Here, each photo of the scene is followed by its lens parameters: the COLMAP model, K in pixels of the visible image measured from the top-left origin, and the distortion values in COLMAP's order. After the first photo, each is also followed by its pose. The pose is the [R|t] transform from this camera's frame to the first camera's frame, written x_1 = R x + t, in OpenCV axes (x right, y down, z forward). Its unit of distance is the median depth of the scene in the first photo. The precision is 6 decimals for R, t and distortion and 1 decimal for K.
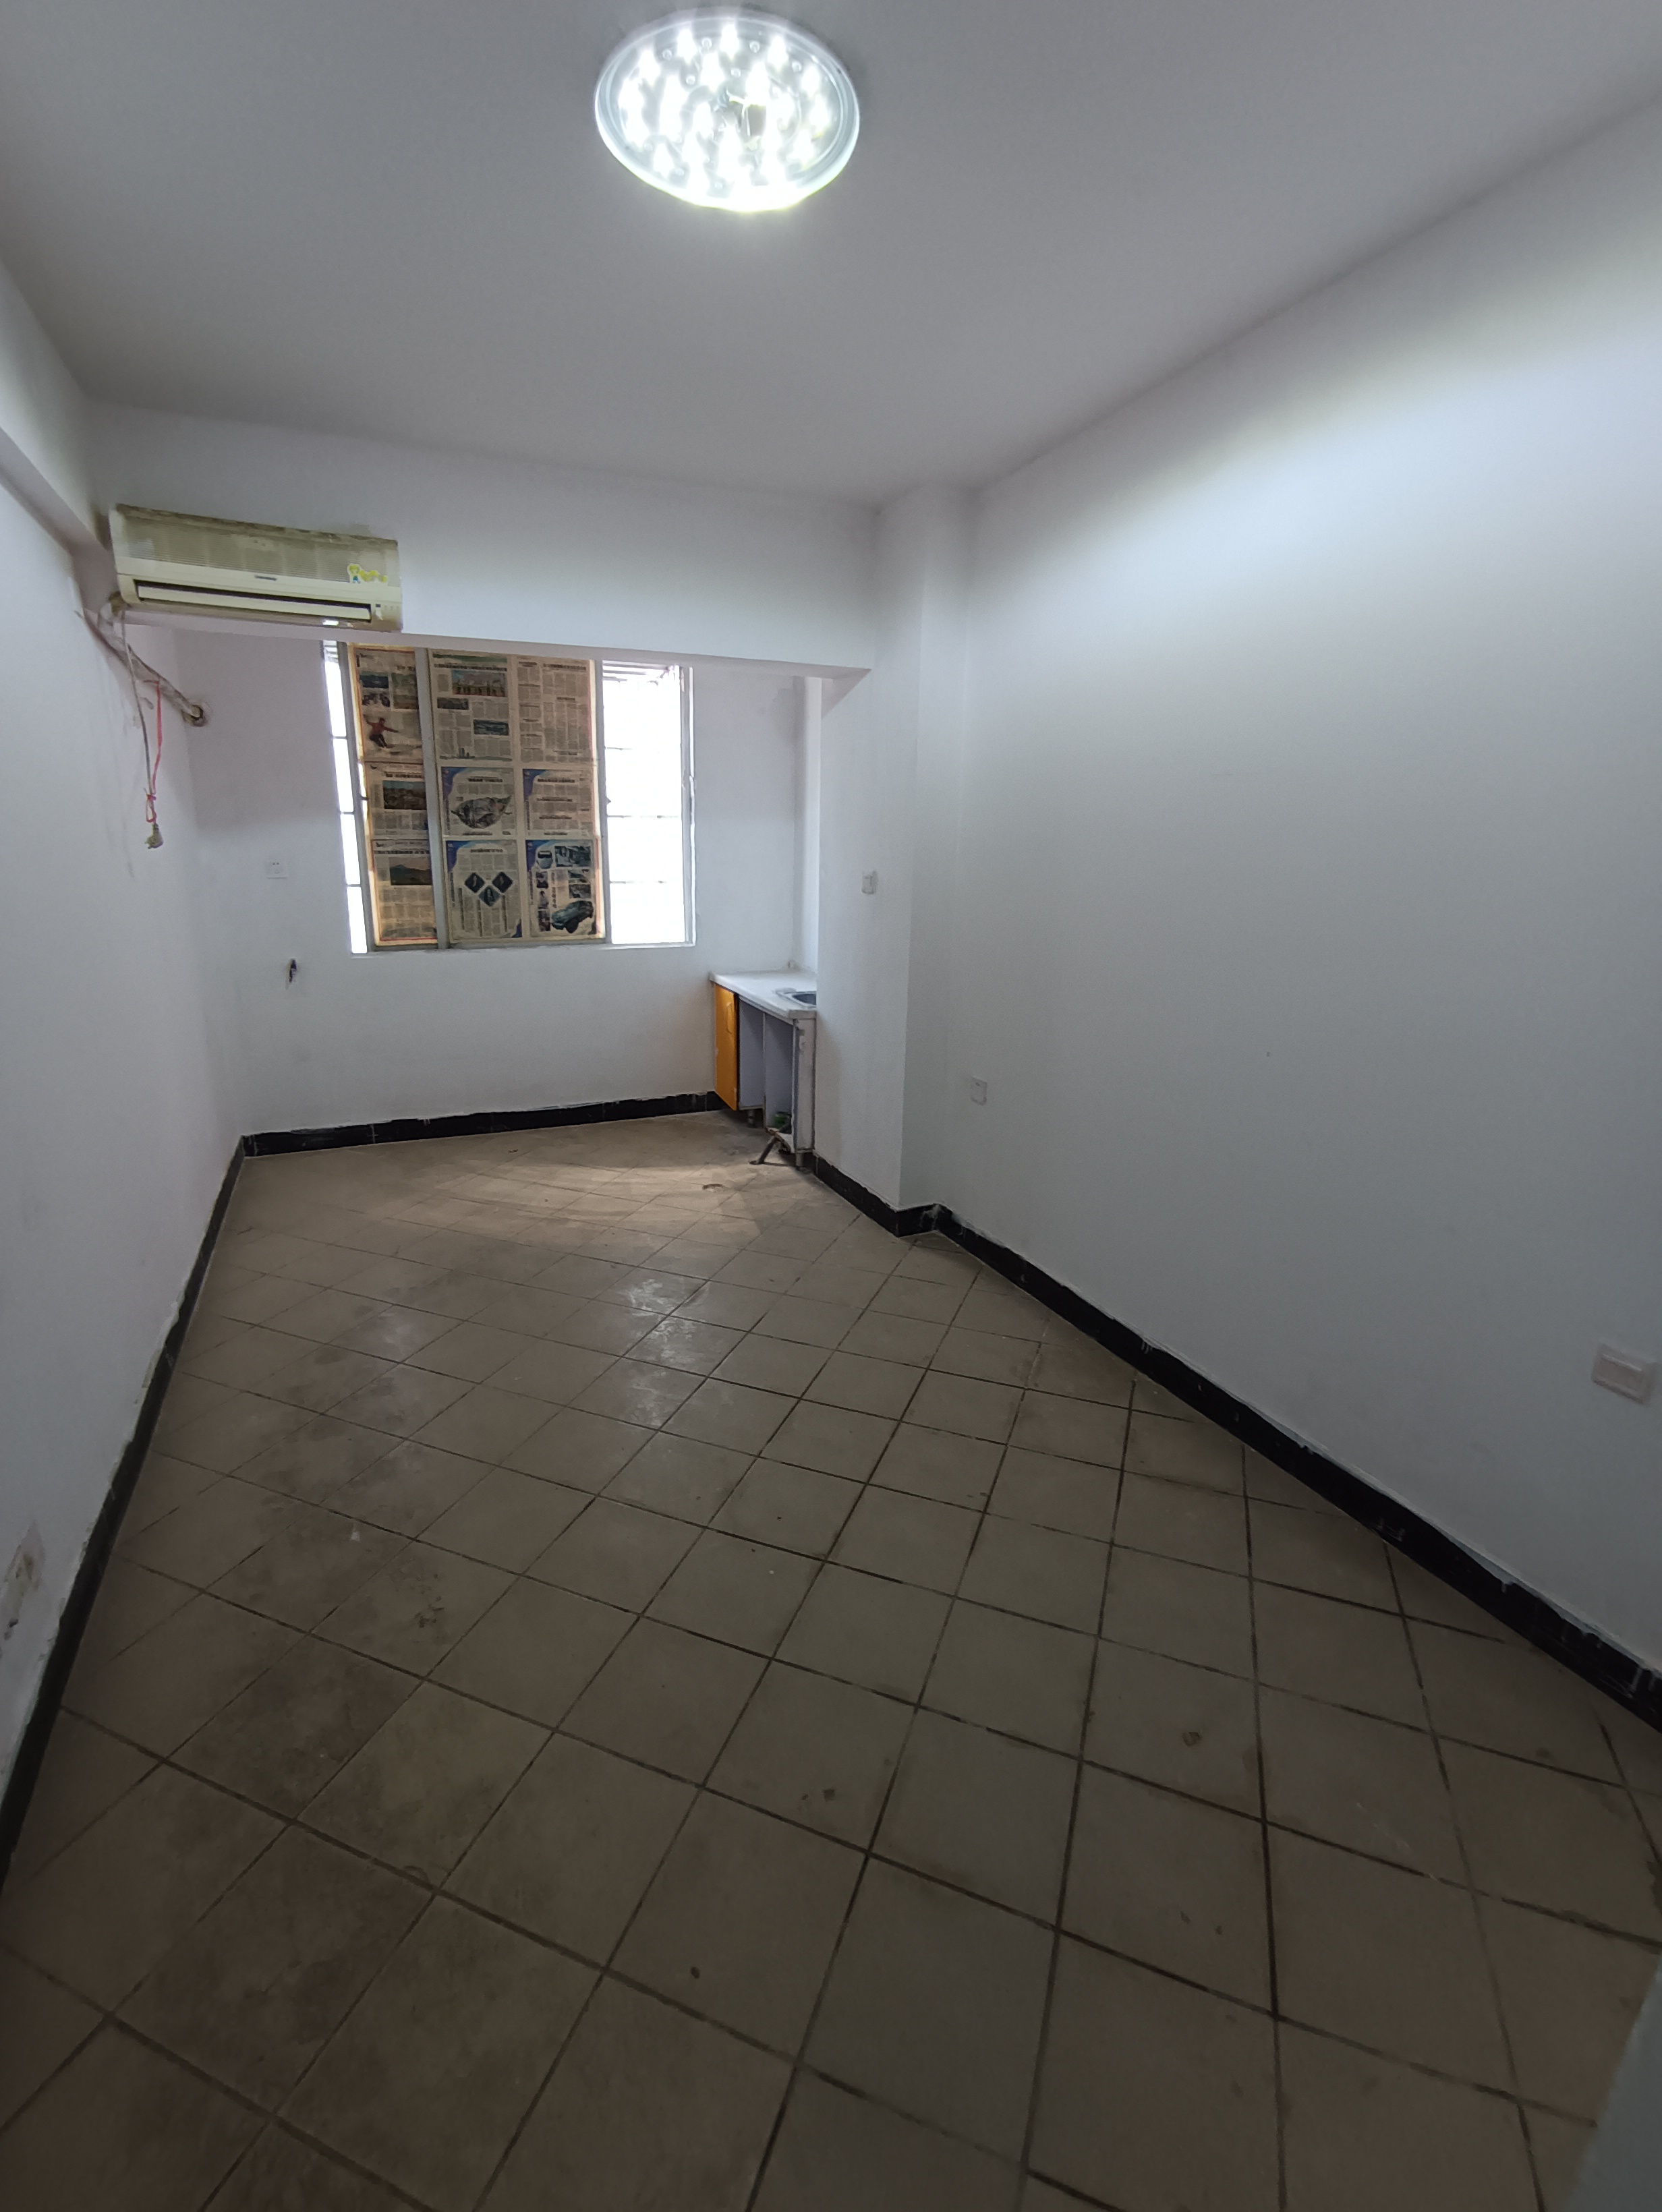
lens RADIAL K [[995.7, 0, 819.8], [0, 995.7, 1095.5], [0, 0, 1]] dist [-0.059326, 0.025678]
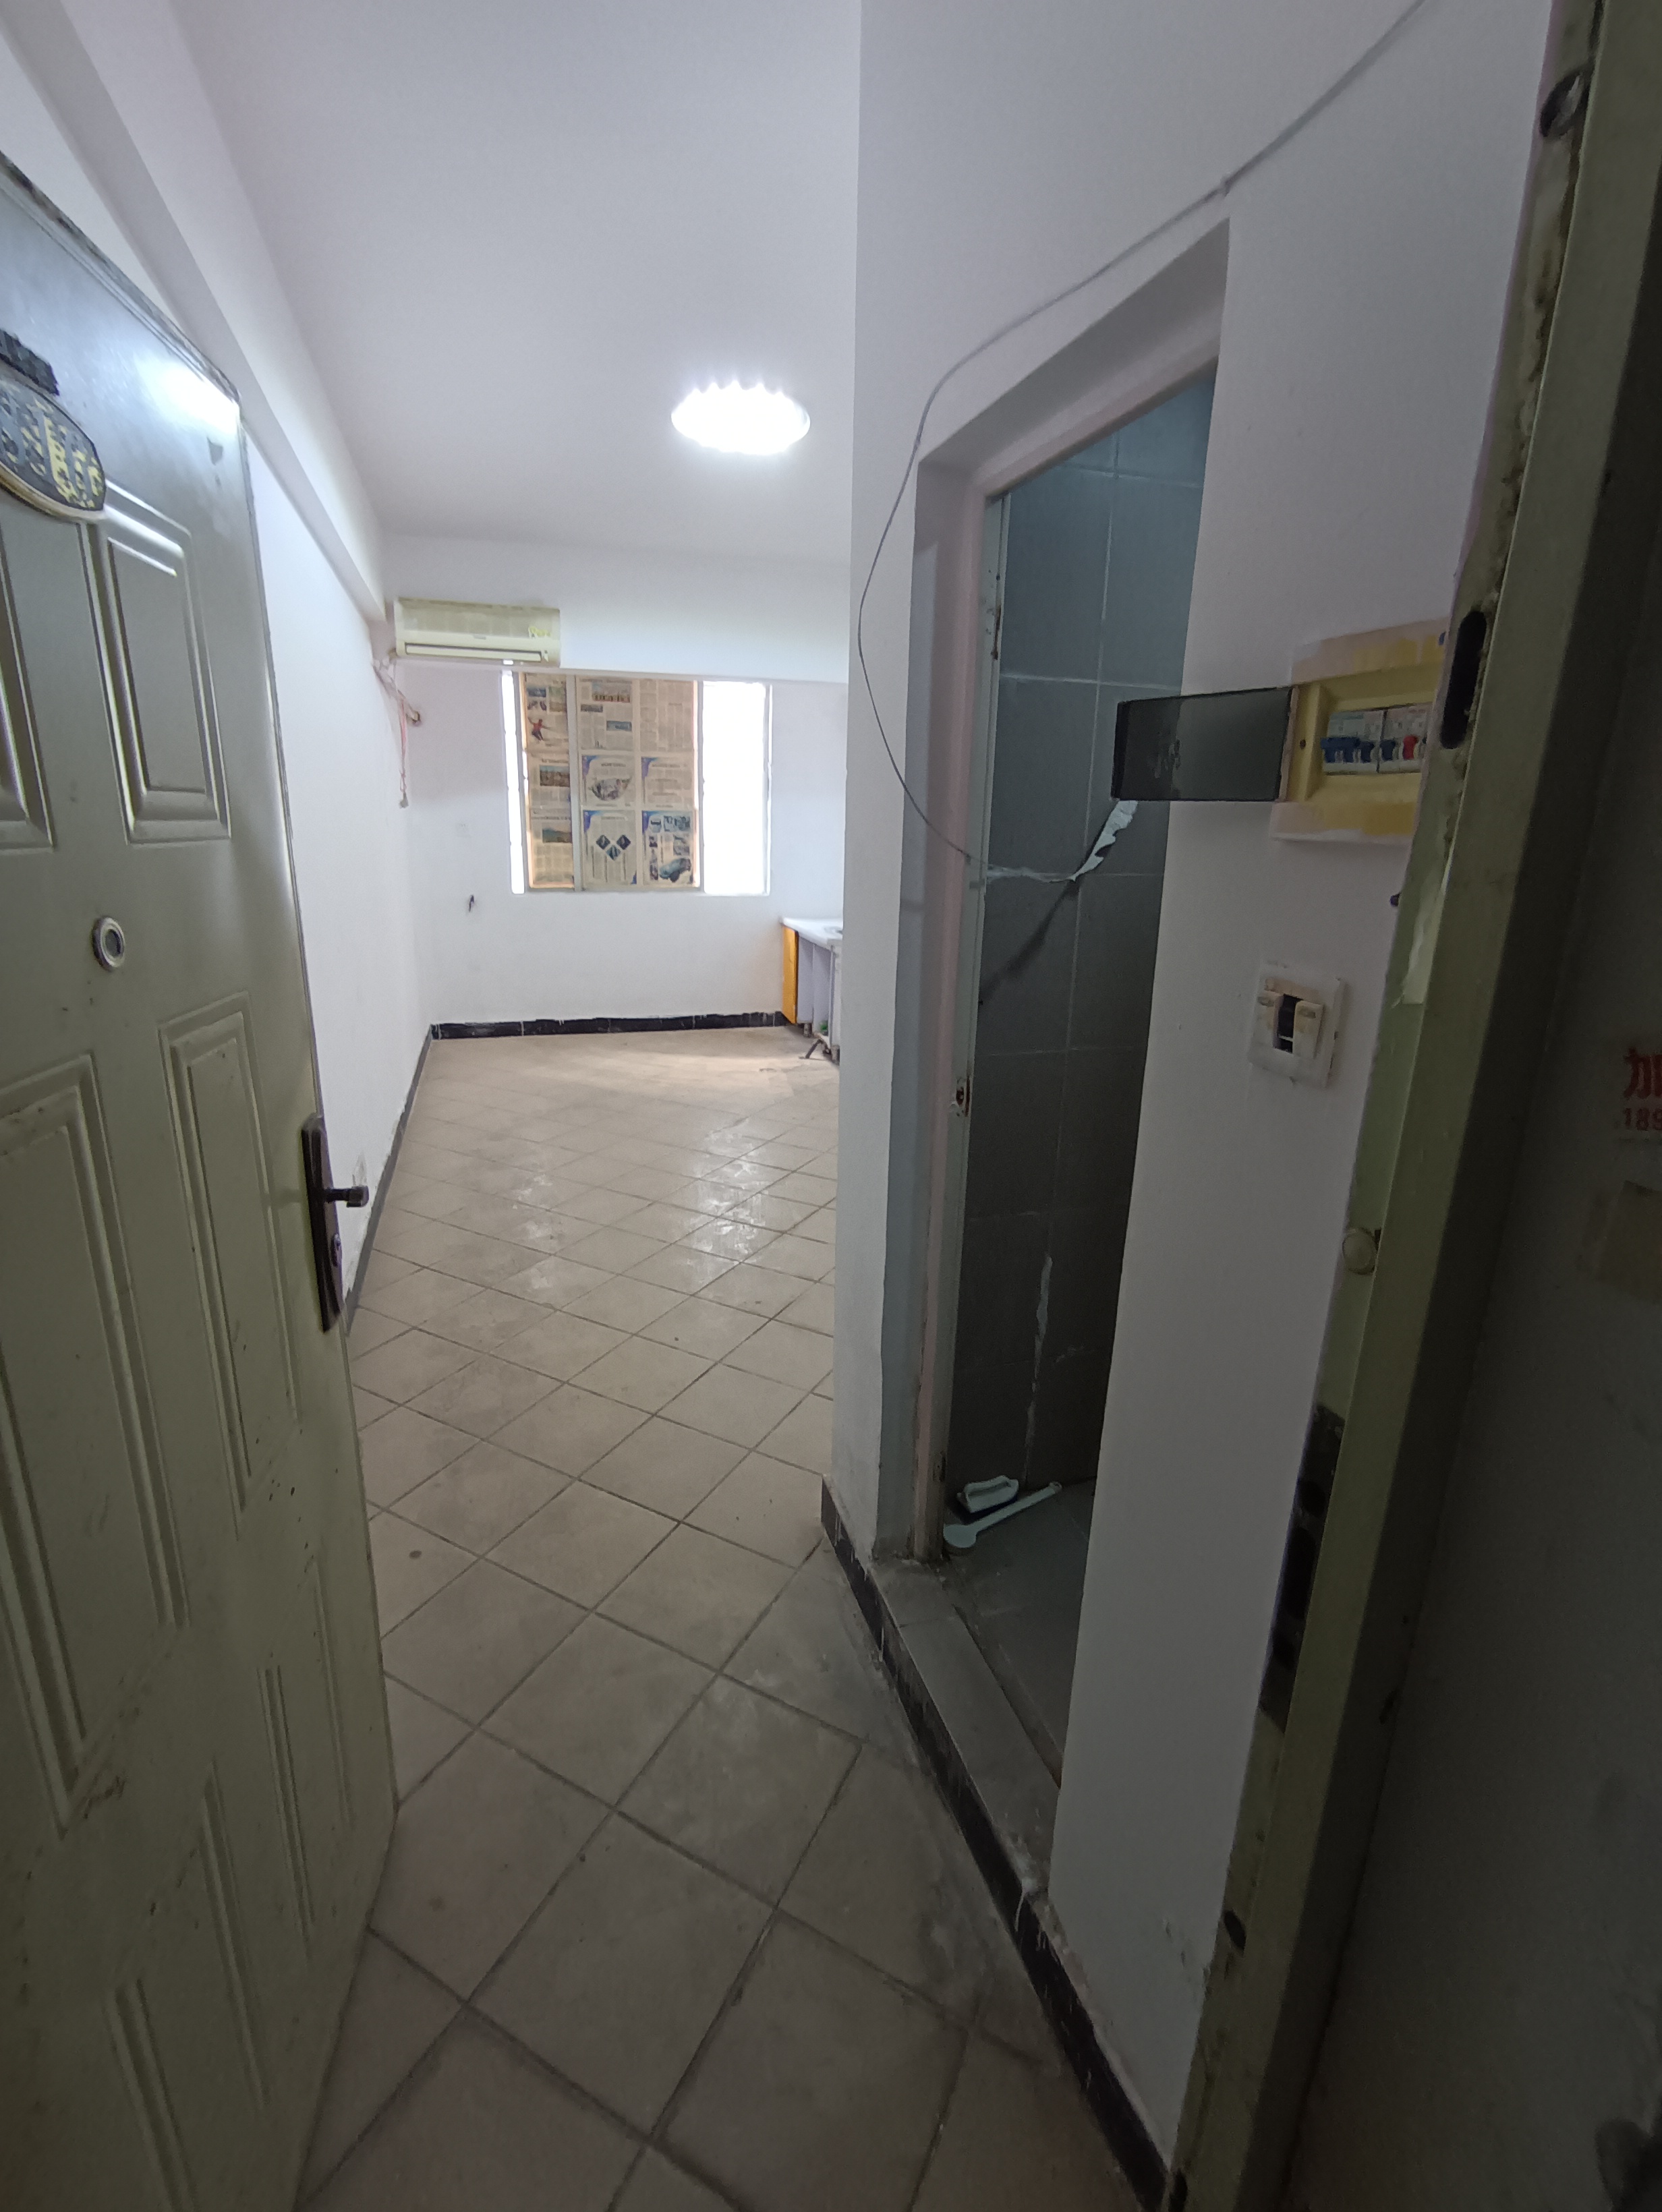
lens RADIAL K [[995.7, 0, 819.8], [0, 995.7, 1095.5], [0, 0, 1]] dist [-0.059326, 0.025678]
pose [[0.992146, 0.041166, -0.118116, 0.115063], [-0.039775, 0.999109, 0.014107, 0.097997], [0.118592, -0.009298, 0.992900, -0.302877]]
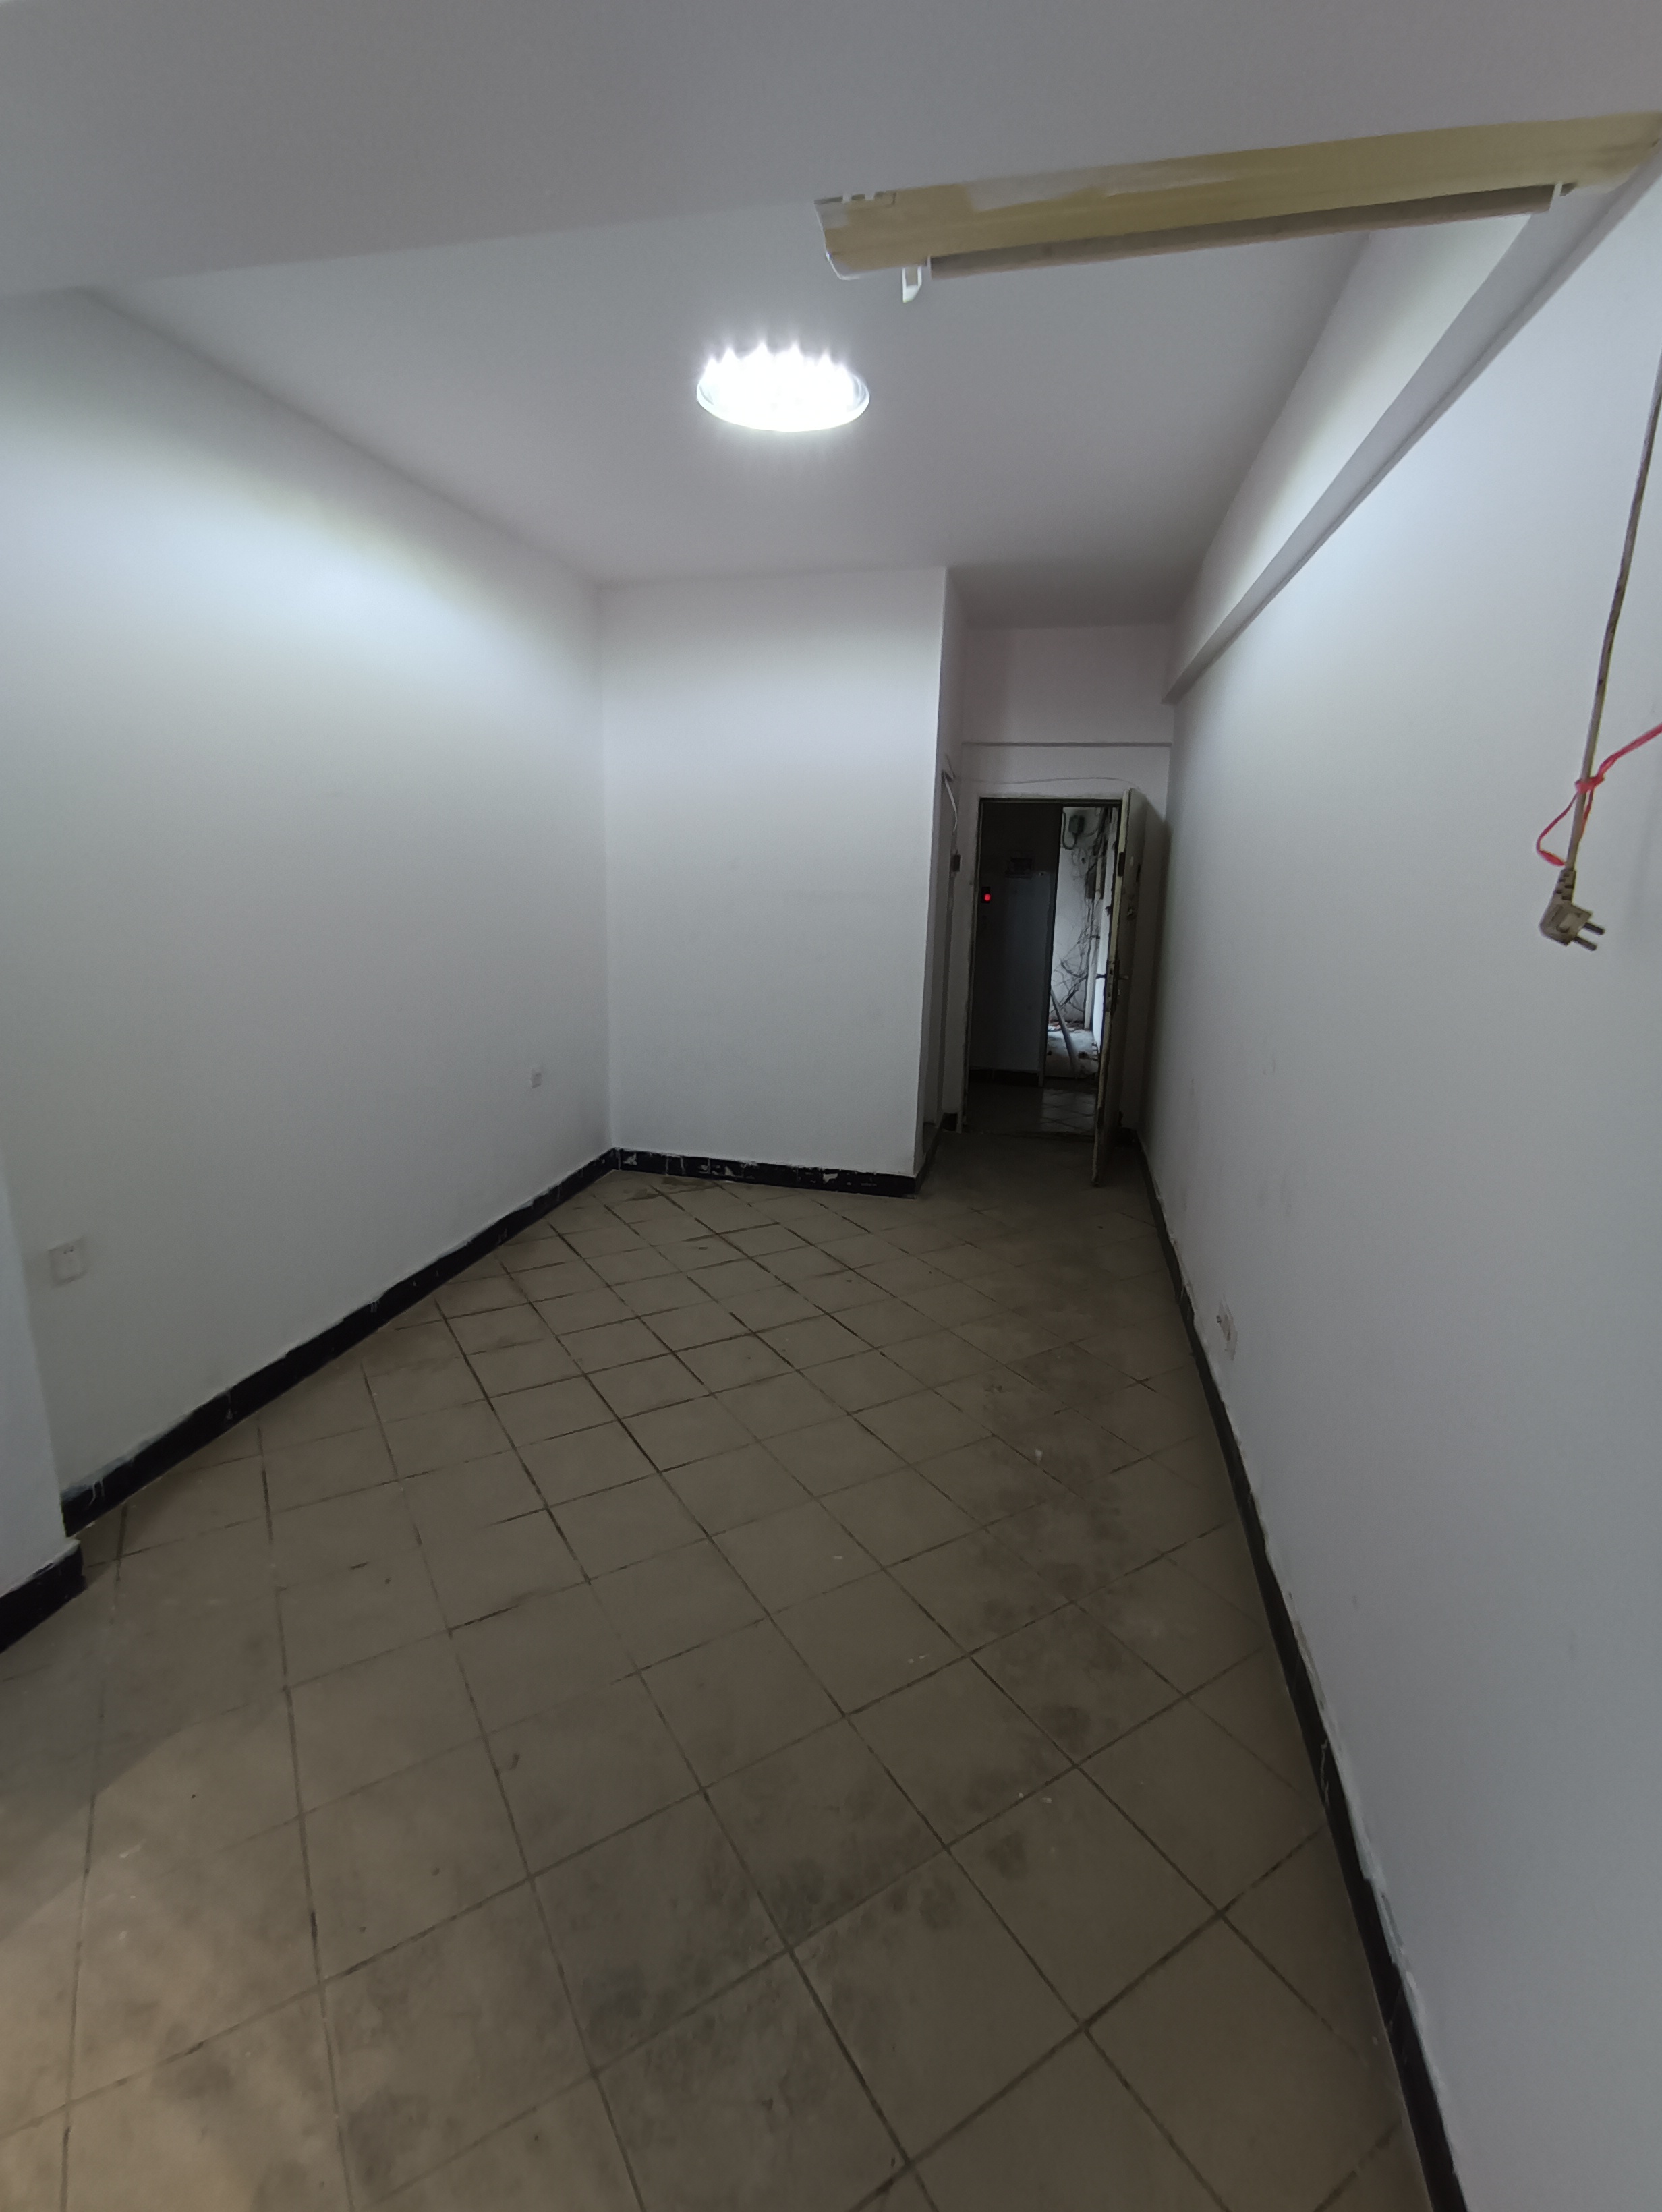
lens RADIAL K [[995.7, 0, 819.8], [0, 995.7, 1095.5], [0, 0, 1]] dist [-0.059326, 0.025678]
pose [[-0.791927, -0.174165, 0.585251, -0.416514], [0.119084, 0.896004, 0.427779, -0.229056], [-0.598891, 0.408464, -0.688830, 0.844289]]
